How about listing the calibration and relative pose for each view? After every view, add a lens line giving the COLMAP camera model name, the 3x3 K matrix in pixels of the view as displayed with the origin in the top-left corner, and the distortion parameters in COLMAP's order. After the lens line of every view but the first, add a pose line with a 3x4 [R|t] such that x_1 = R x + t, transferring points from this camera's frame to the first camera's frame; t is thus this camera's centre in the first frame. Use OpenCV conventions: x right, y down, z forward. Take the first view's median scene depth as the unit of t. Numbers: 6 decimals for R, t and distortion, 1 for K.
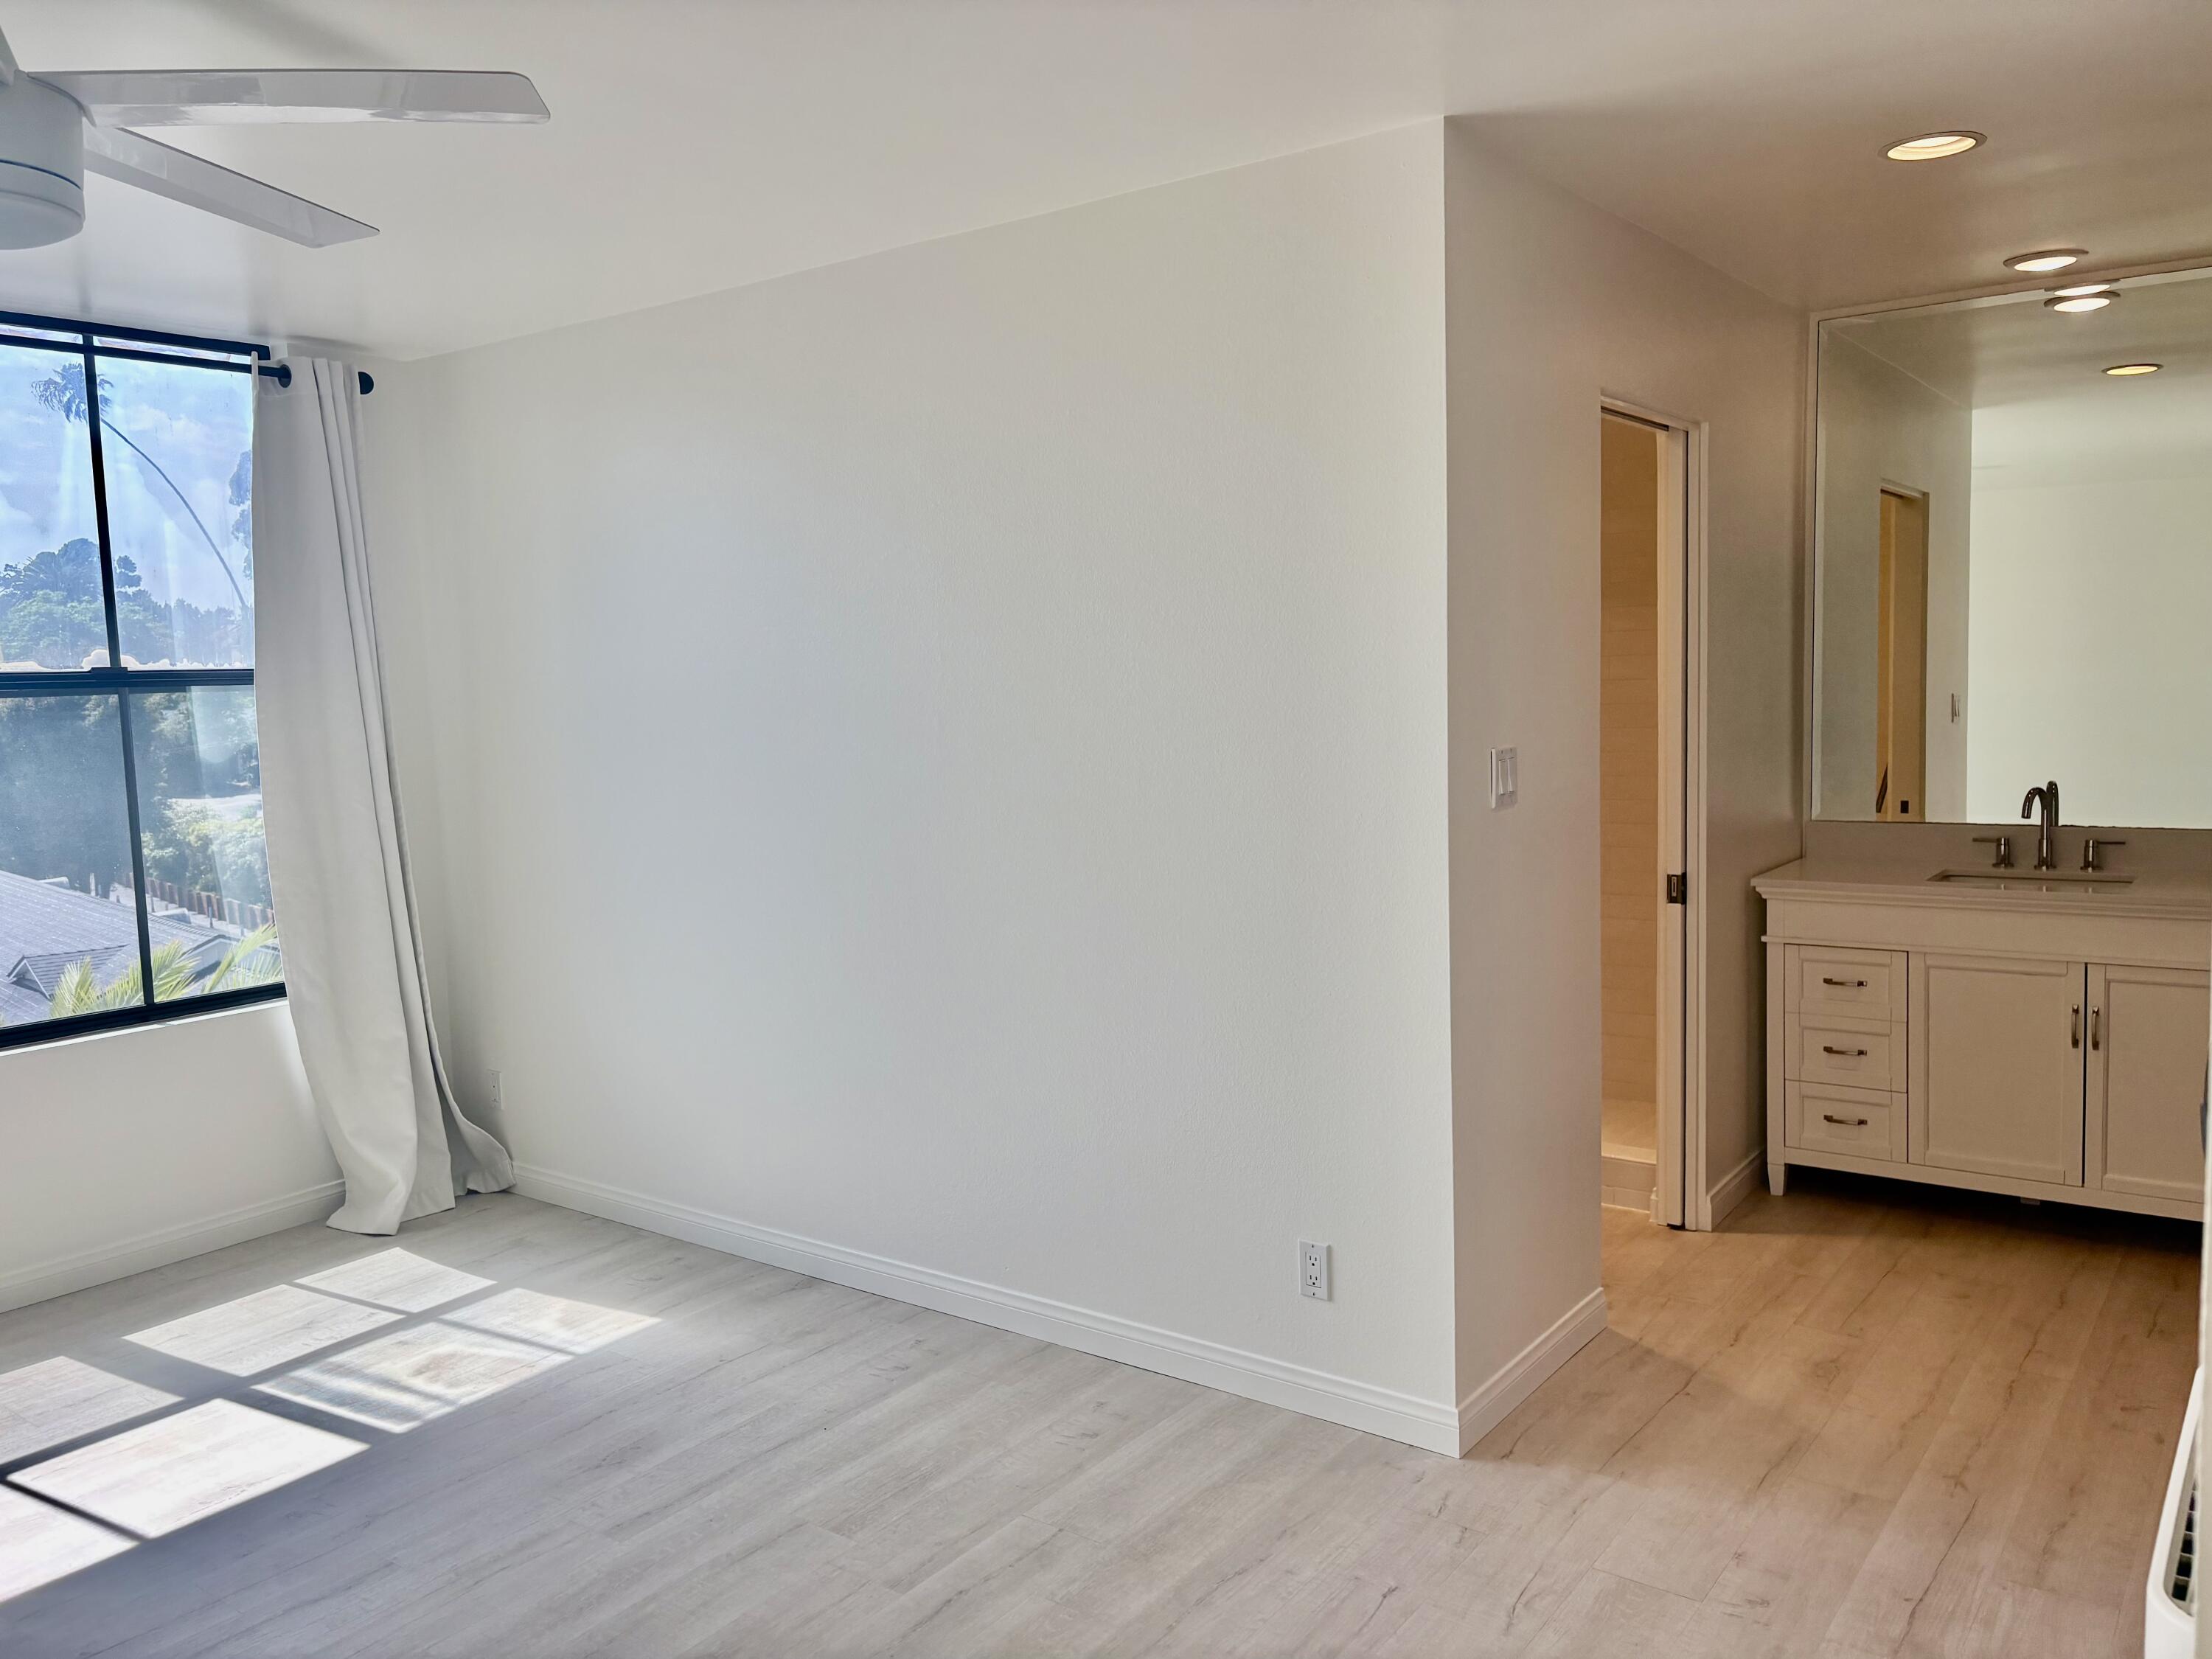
lens RADIAL K [[1677.2, 0, 1103.2], [0, 1677.2, 820.4], [0, 0, 1]] dist [0.031644, -0.002261]
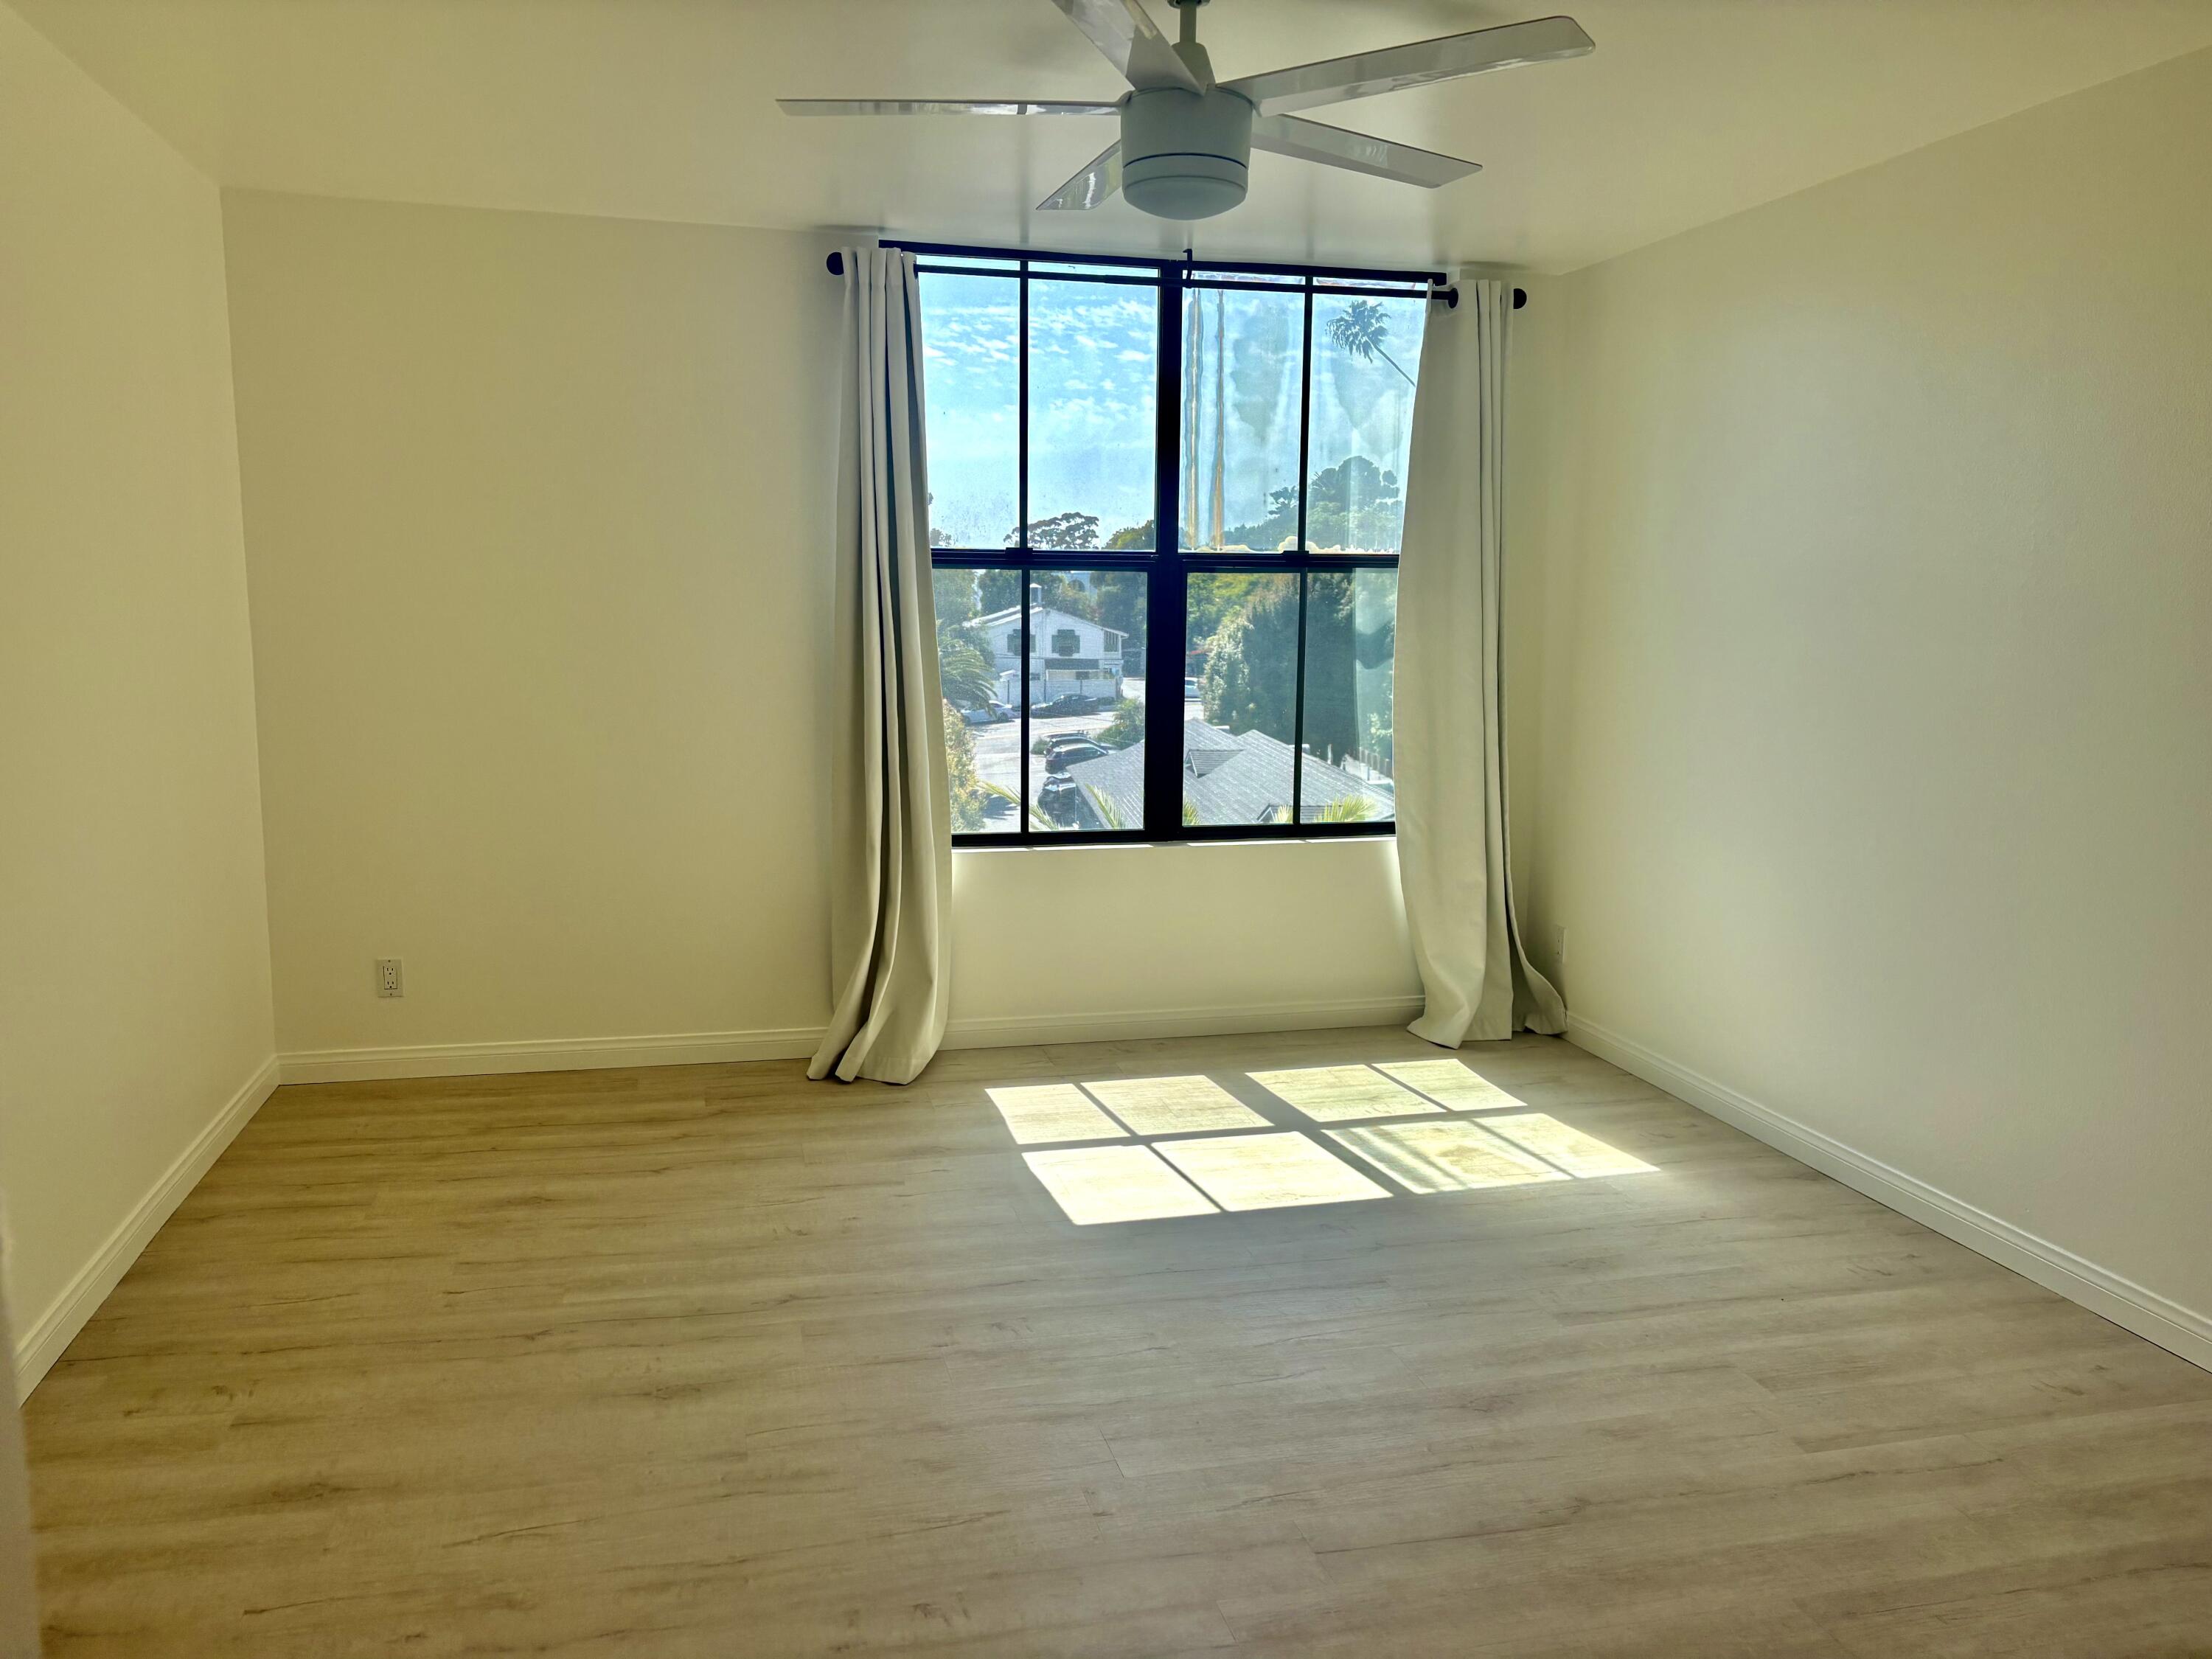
lens RADIAL K [[1677.2, 0, 1109.6], [0, 1677.2, 835.6], [0, 0, 1]] dist [0.031644, -0.002261]
pose [[0.774875, 0.124386, -0.619755, 0.108027], [-0.086280, 0.992084, 0.091238, 0.018265], [0.626198, -0.017226, 0.779473, -0.052480]]
